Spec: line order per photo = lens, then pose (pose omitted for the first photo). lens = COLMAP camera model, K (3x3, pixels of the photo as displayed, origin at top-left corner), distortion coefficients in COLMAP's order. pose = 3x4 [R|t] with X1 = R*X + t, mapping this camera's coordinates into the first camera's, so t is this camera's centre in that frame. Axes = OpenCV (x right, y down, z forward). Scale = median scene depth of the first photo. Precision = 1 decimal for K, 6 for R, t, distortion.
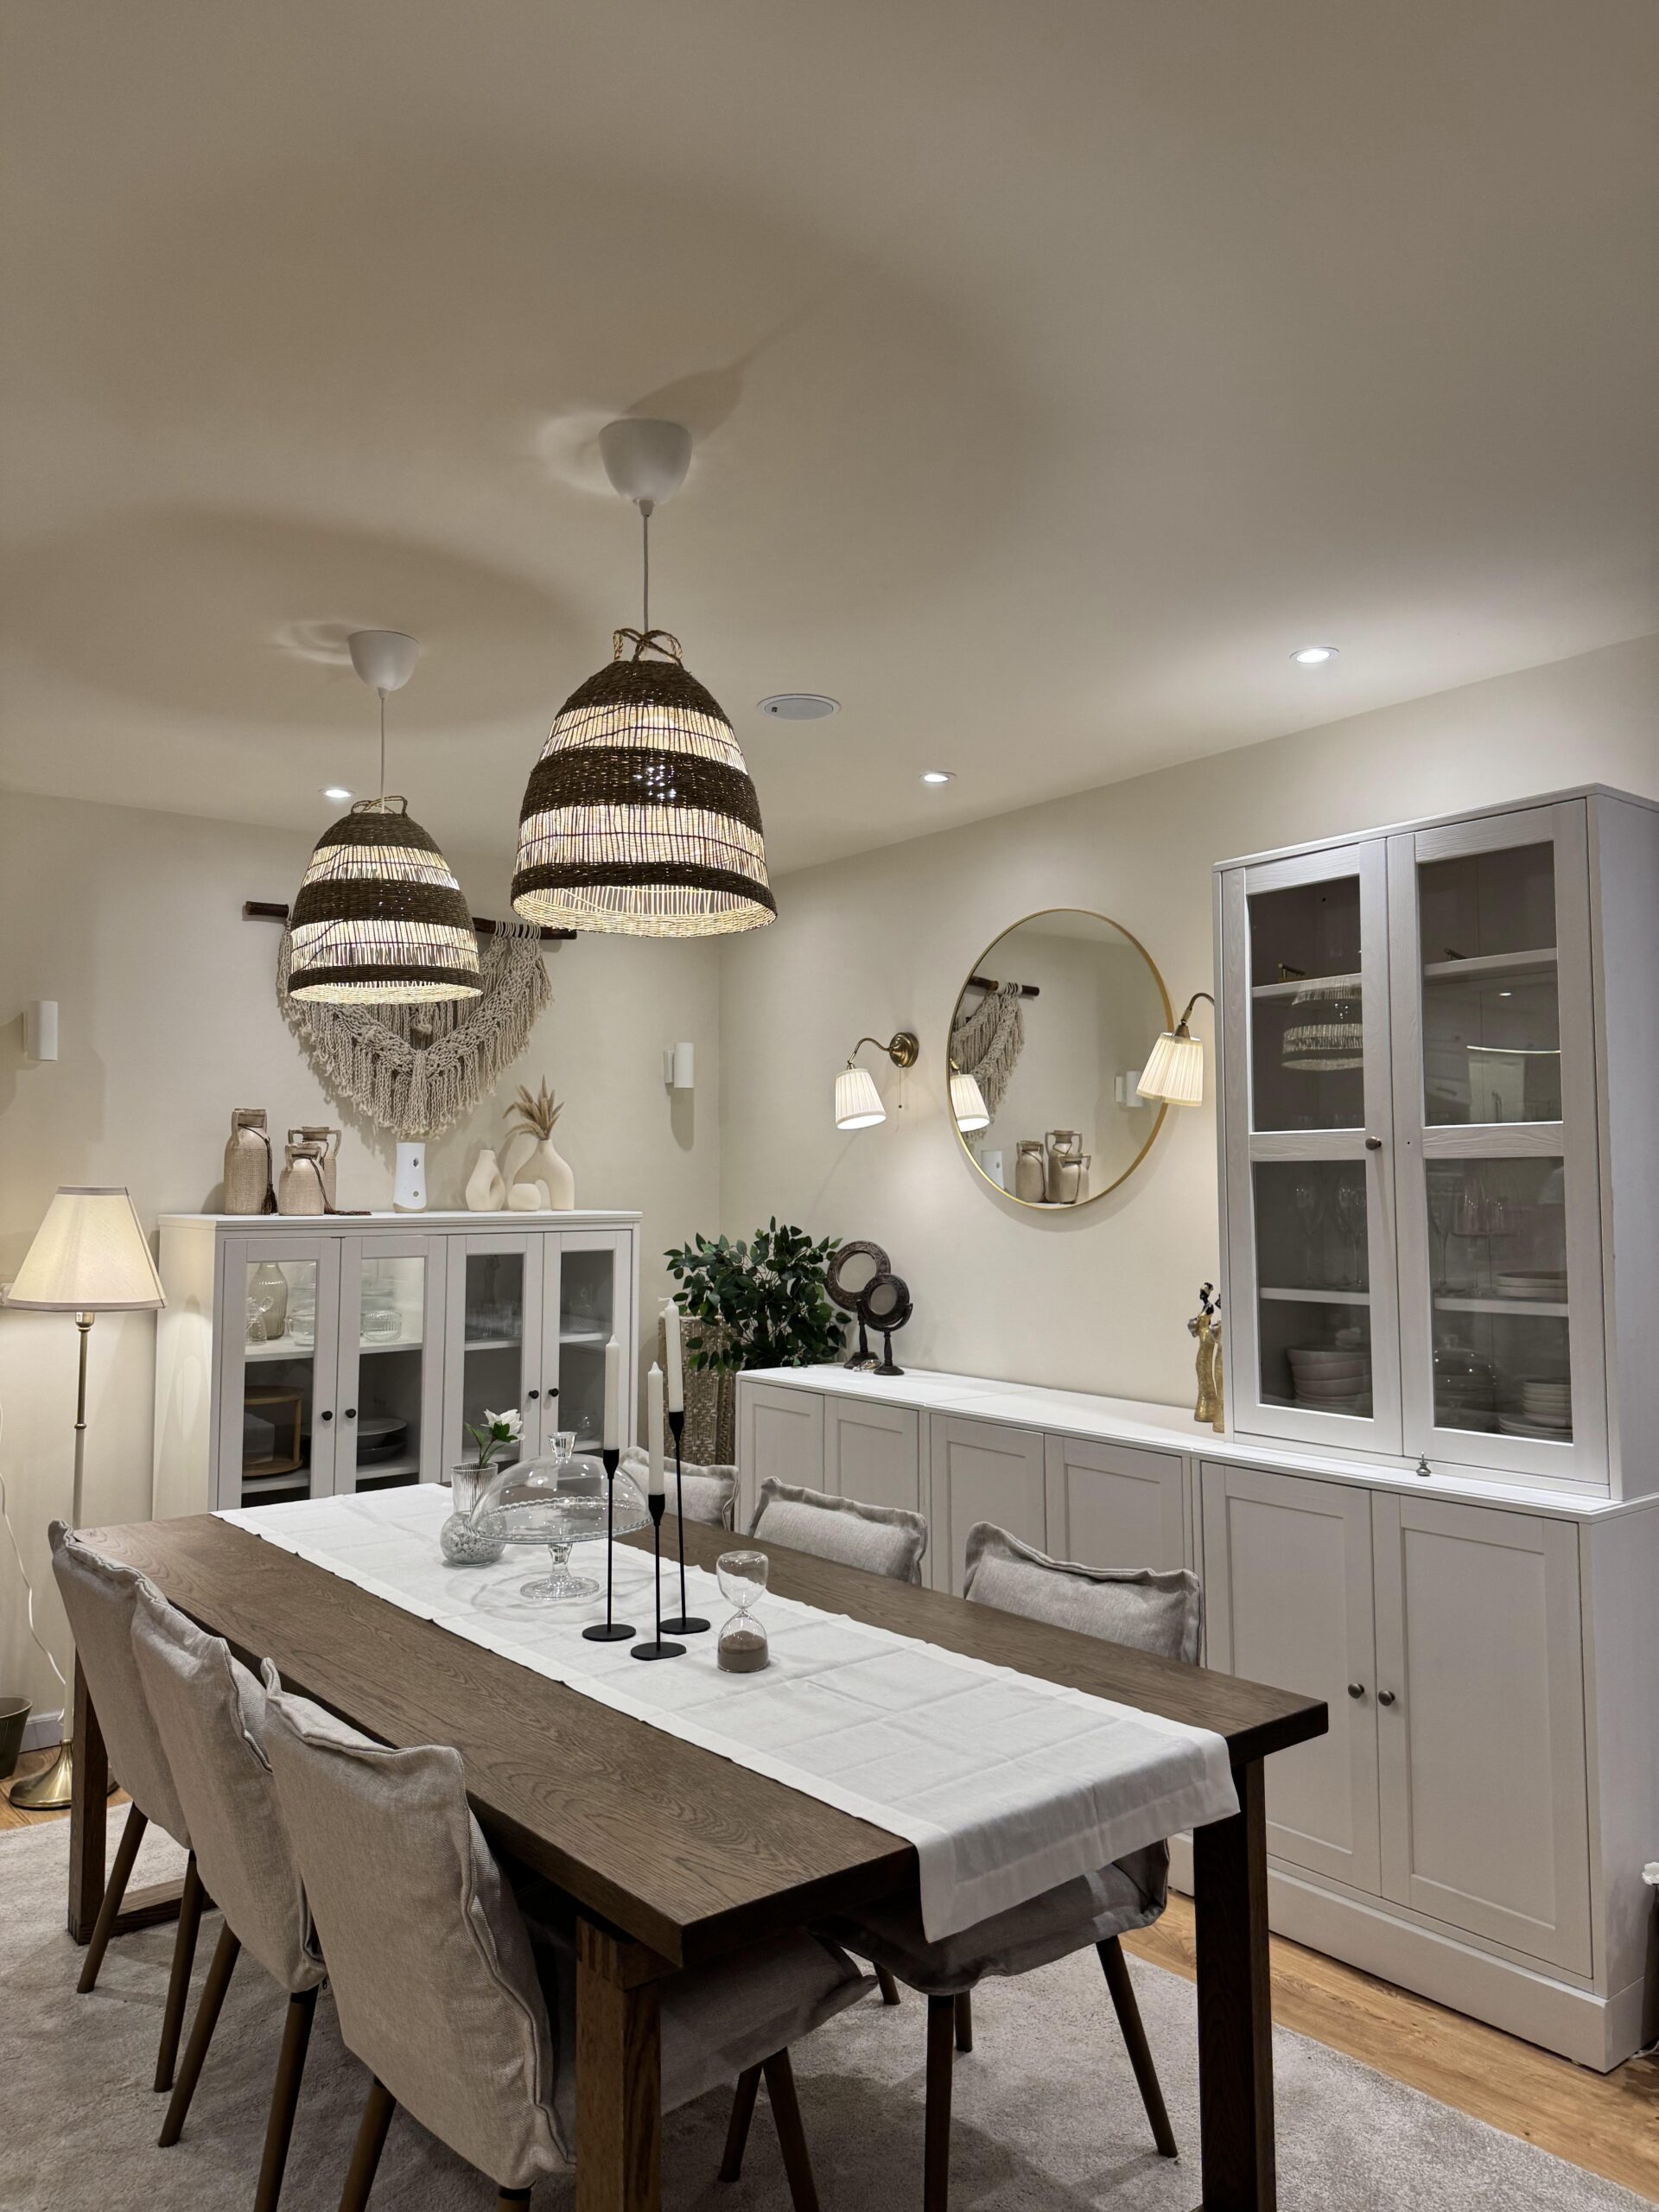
lens RADIAL K [[1563.4, 0, 816.0], [0, 1563.4, 1100.6], [0, 0, 1]] dist [0.087107, -0.087195]
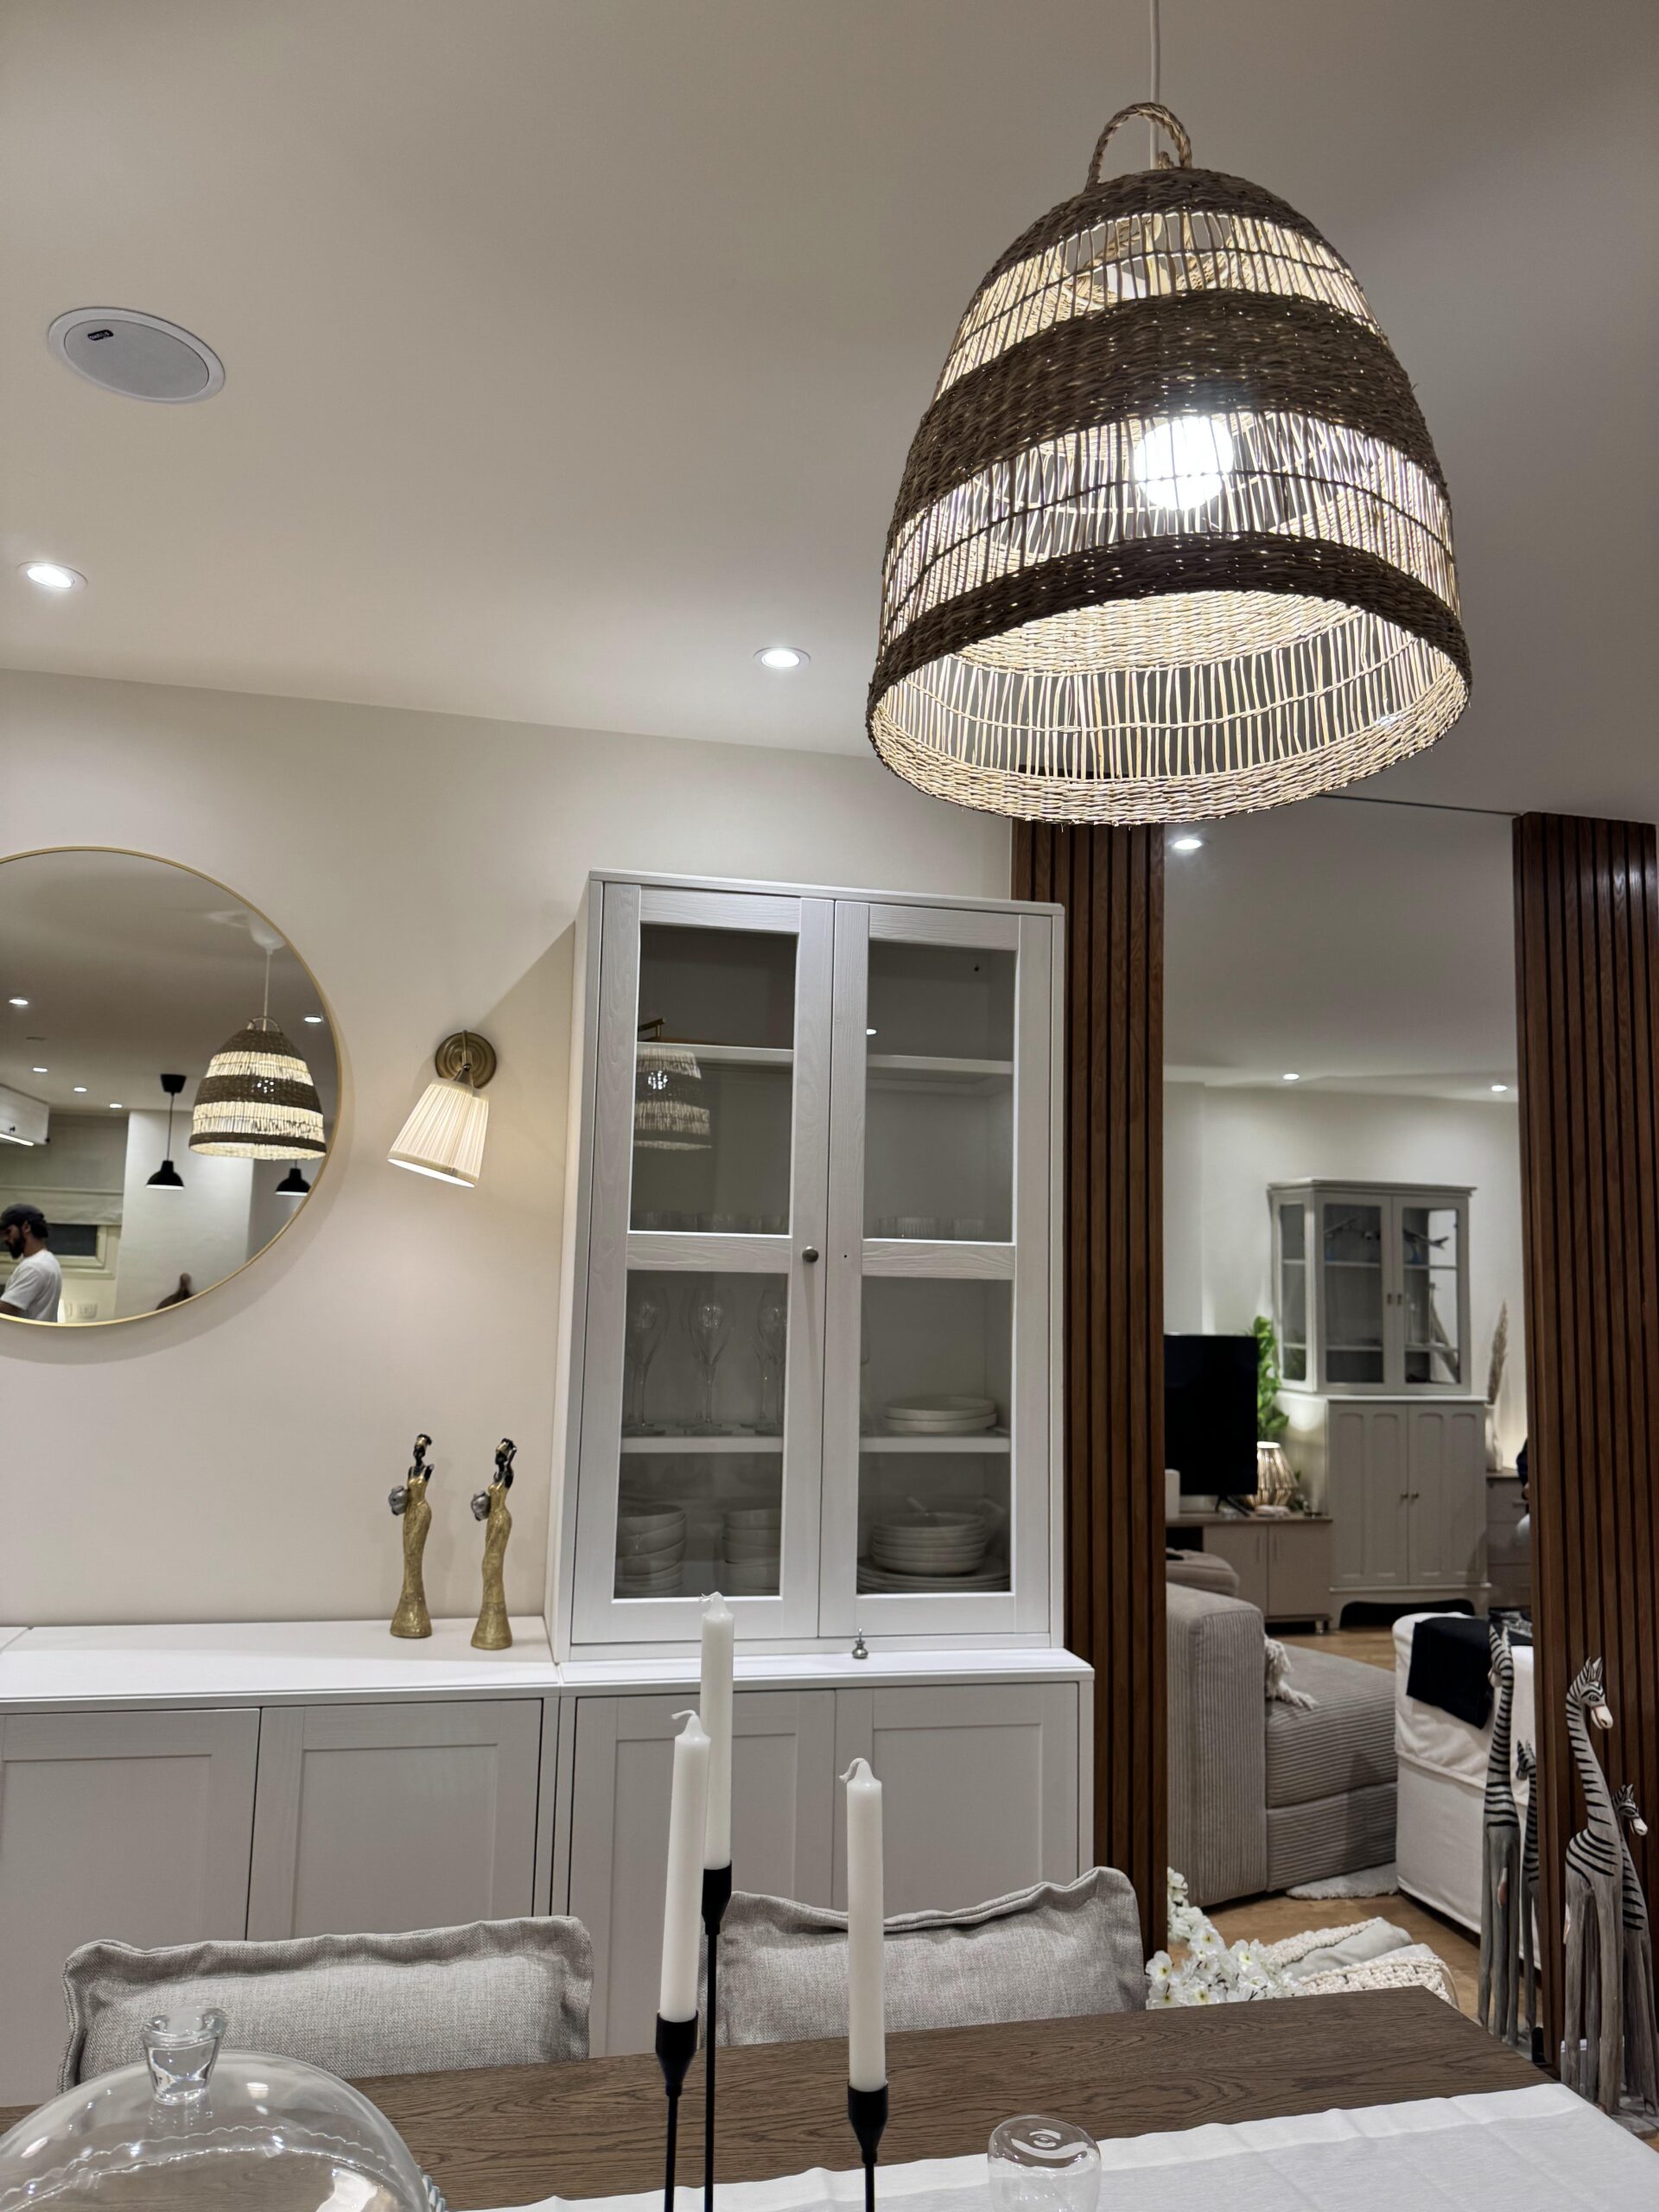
lens RADIAL K [[1563.4, 0, 814.1], [0, 1563.4, 1089.7], [0, 0, 1]] dist [0.087107, -0.087195]
pose [[0.425363, 0.133913, 0.895061, -0.370615], [-0.078010, 0.990737, -0.111155, 0.030031], [-0.901654, -0.022542, 0.431870, 0.597380]]
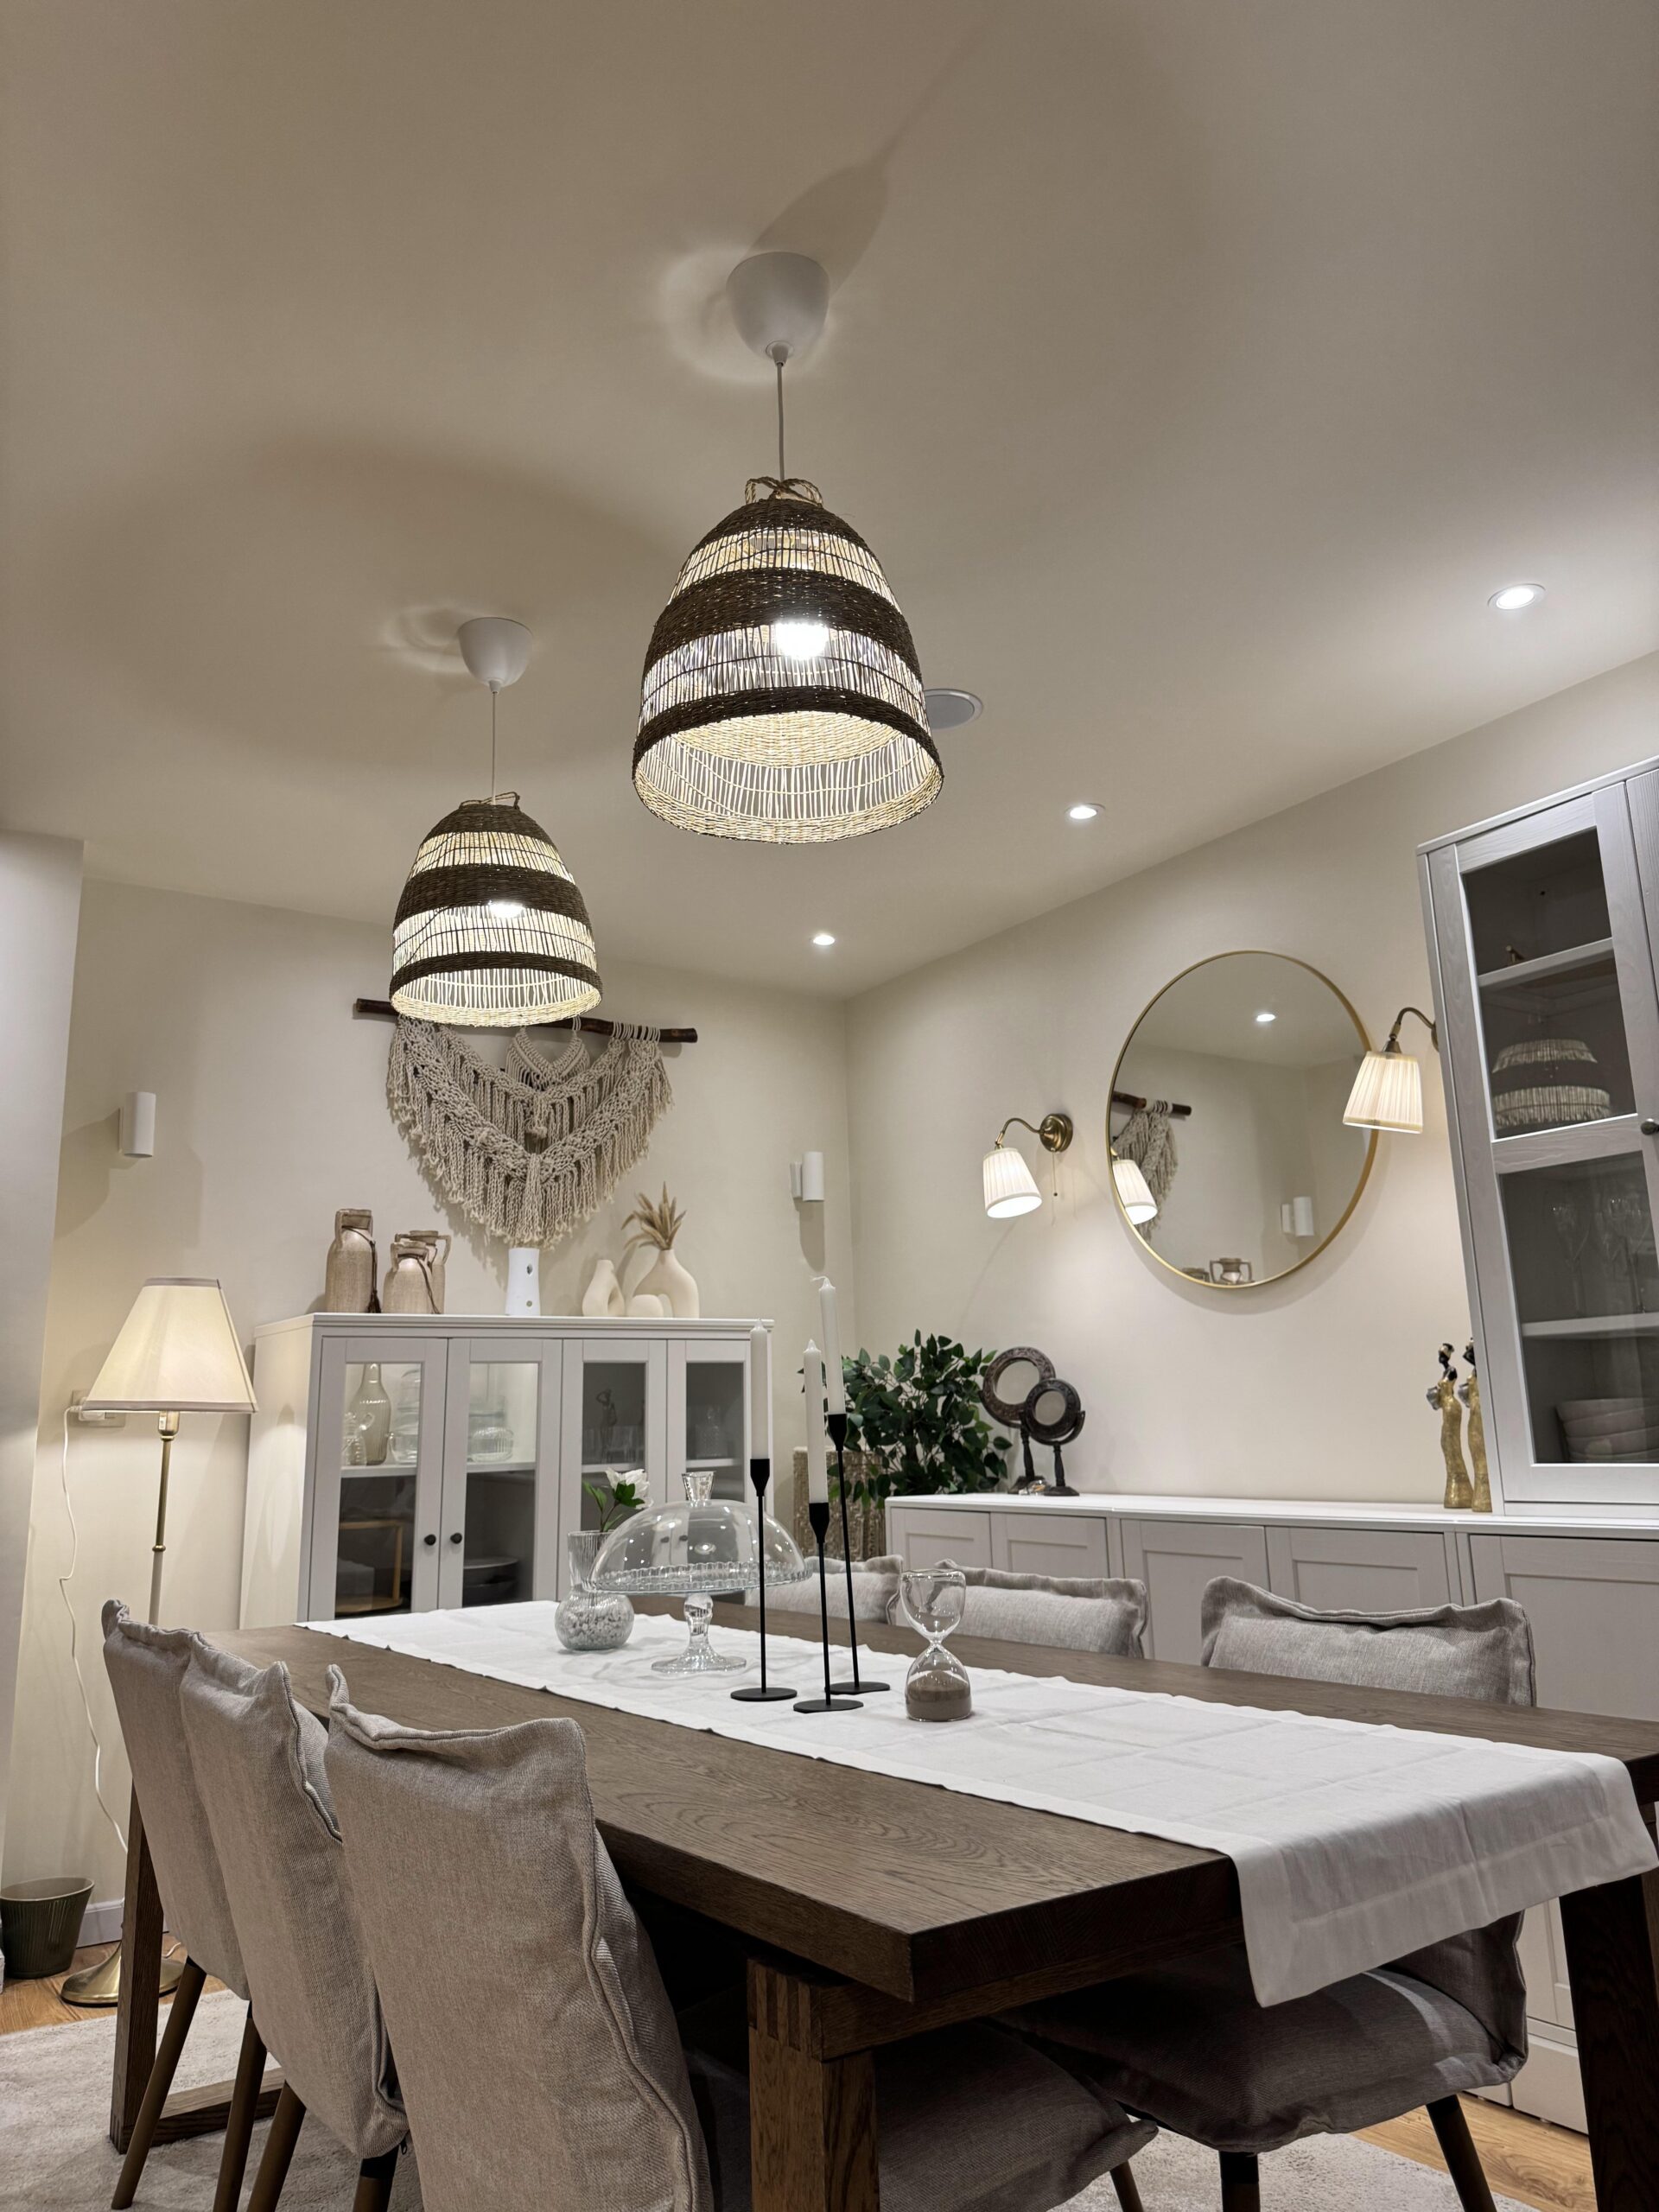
lens RADIAL K [[1563.4, 0, 823.2], [0, 1563.4, 1097.7], [0, 0, 1]] dist [0.087107, -0.087195]
pose [[0.997225, -0.037826, -0.064115, -0.028601], [0.027377, 0.987276, -0.156645, 0.122533], [0.069225, 0.154455, 0.985572, 0.126467]]
